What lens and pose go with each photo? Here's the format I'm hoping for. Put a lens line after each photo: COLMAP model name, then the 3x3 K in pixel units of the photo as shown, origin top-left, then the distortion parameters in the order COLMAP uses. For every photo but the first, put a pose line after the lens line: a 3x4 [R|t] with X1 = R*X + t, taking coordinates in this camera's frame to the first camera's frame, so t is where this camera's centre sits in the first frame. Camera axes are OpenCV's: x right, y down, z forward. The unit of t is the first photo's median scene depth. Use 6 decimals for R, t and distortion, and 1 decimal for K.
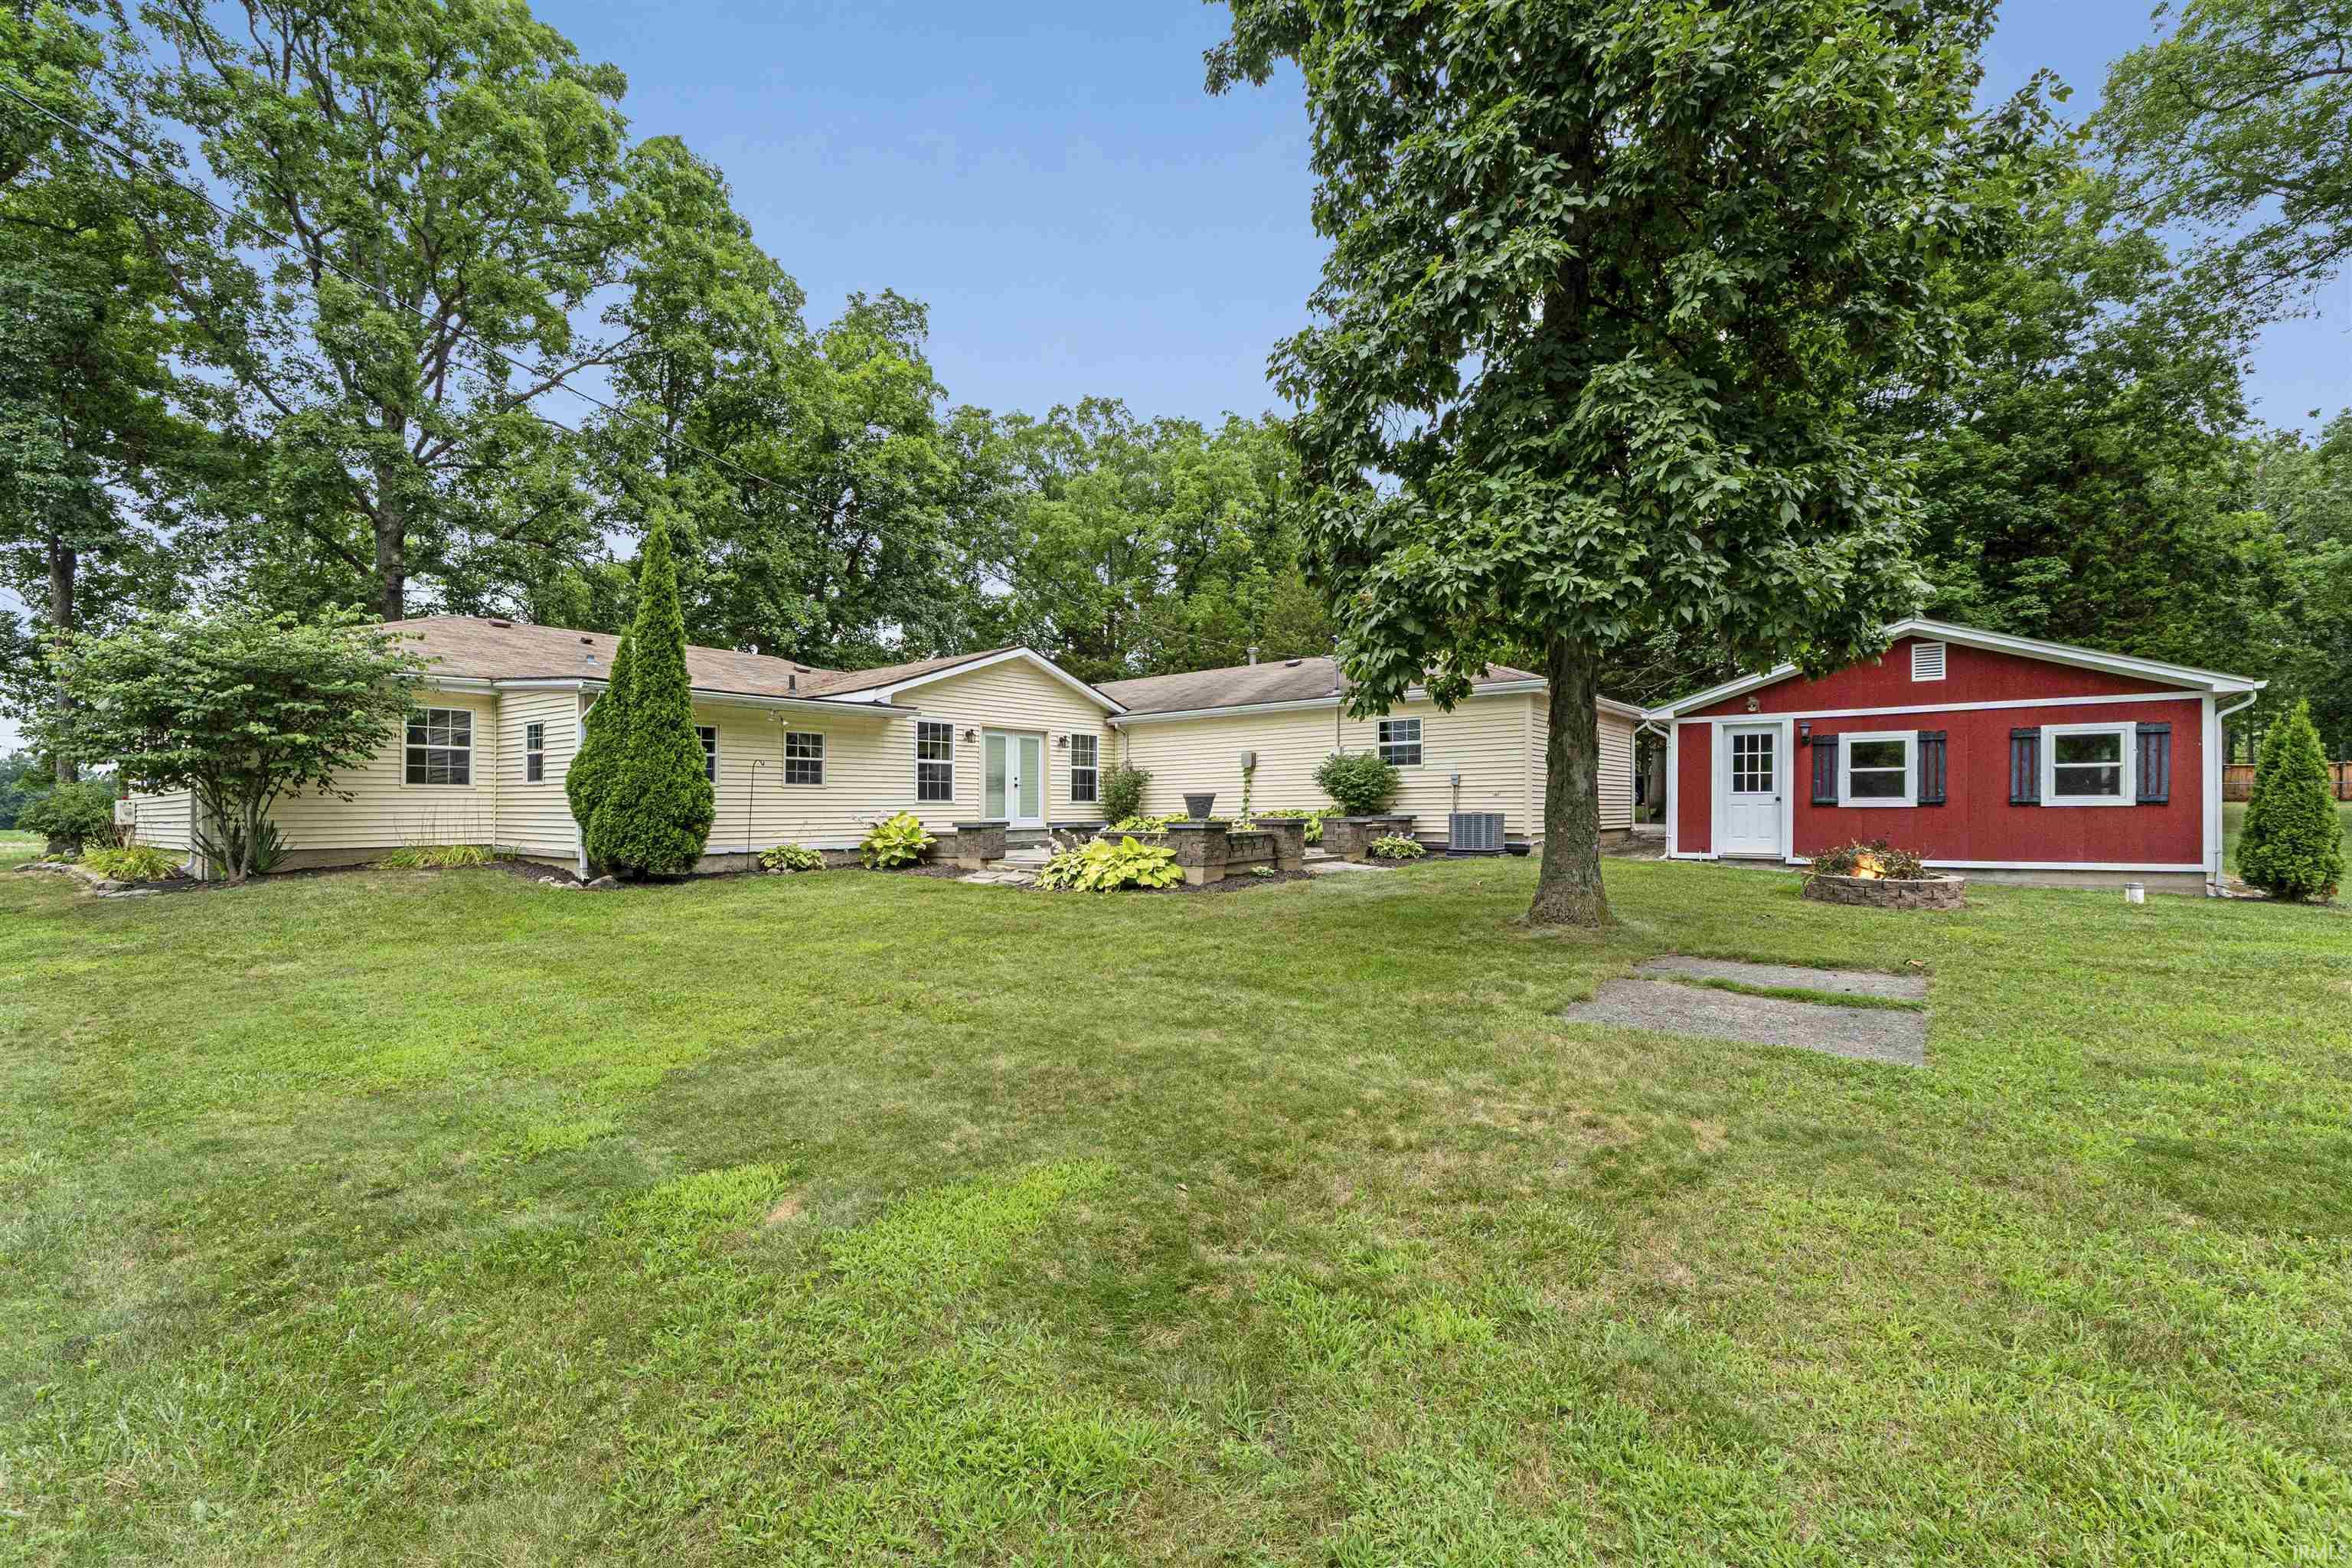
lens RADIAL K [[978.1, 0, 1172.2], [0, 978.1, 800.1], [0, 0, 1]] dist [-0.004740, -0.000444]
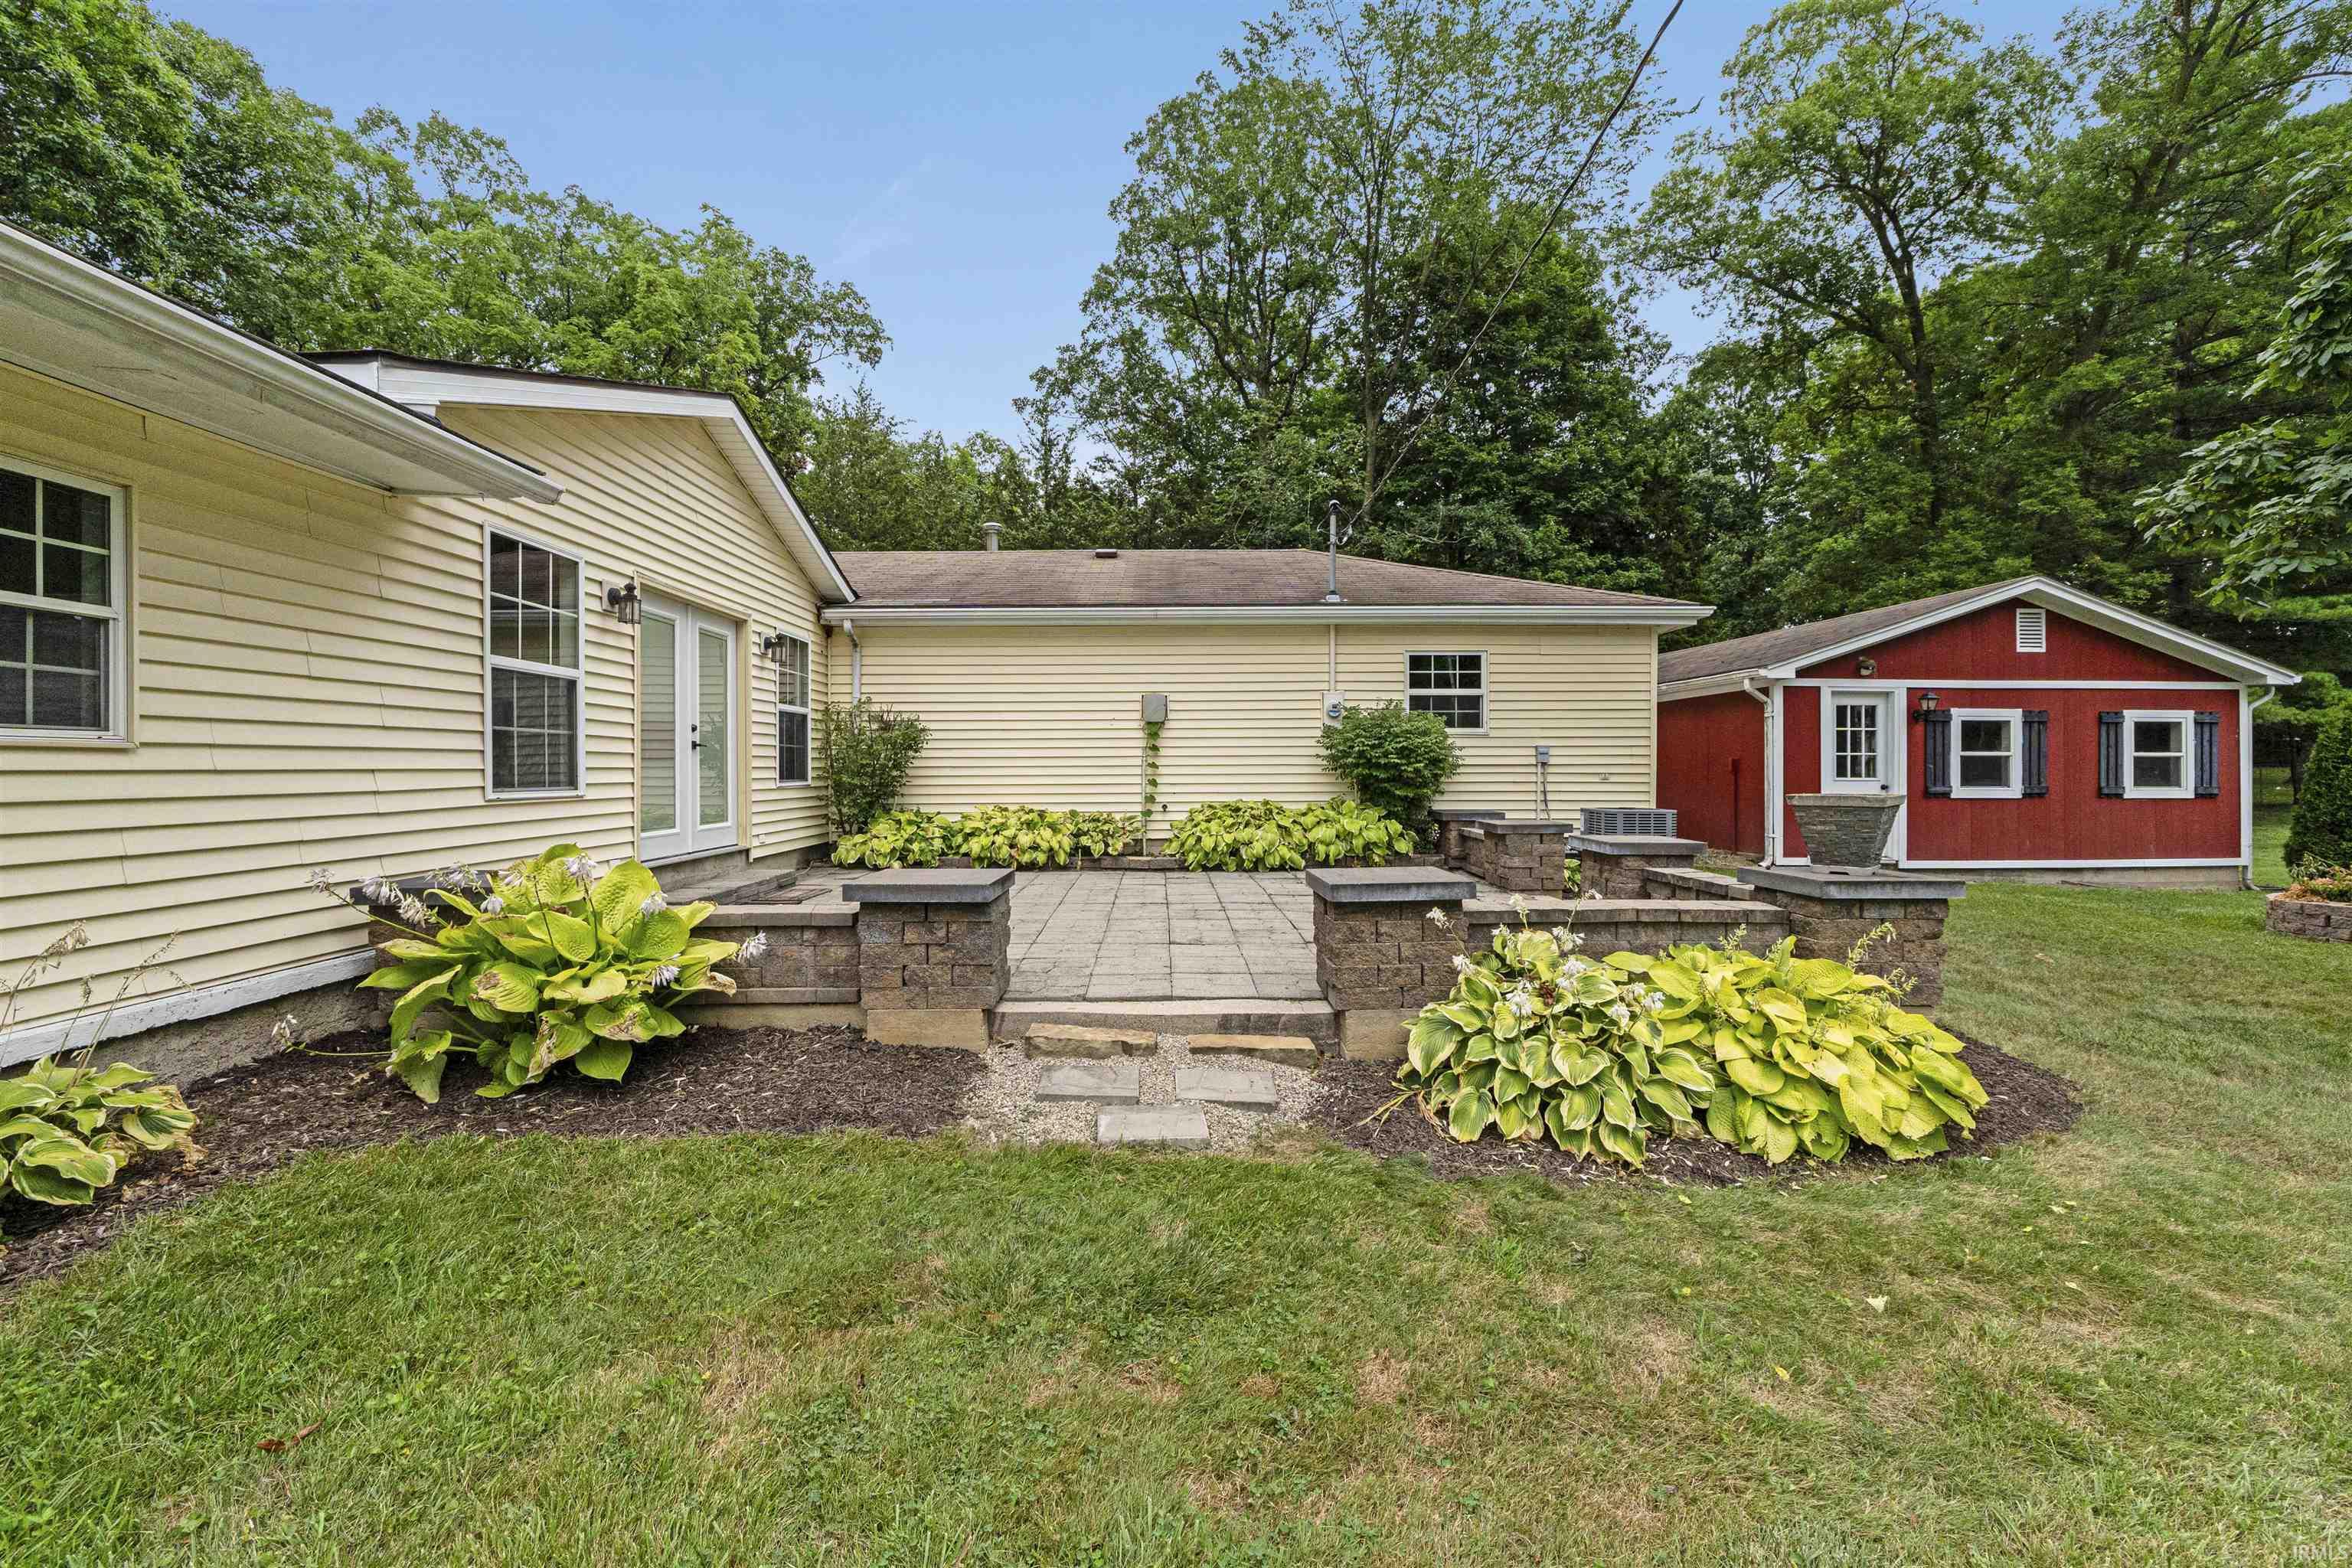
lens RADIAL K [[978.1, 0, 1181.8], [0, 978.1, 769.3], [0, 0, 1]] dist [-0.004740, -0.000444]
pose [[0.786243, 0.007378, 0.617873, -0.318326], [-0.012158, 0.999920, 0.003531, -0.011488], [-0.617797, -0.010288, 0.786270, 0.719714]]
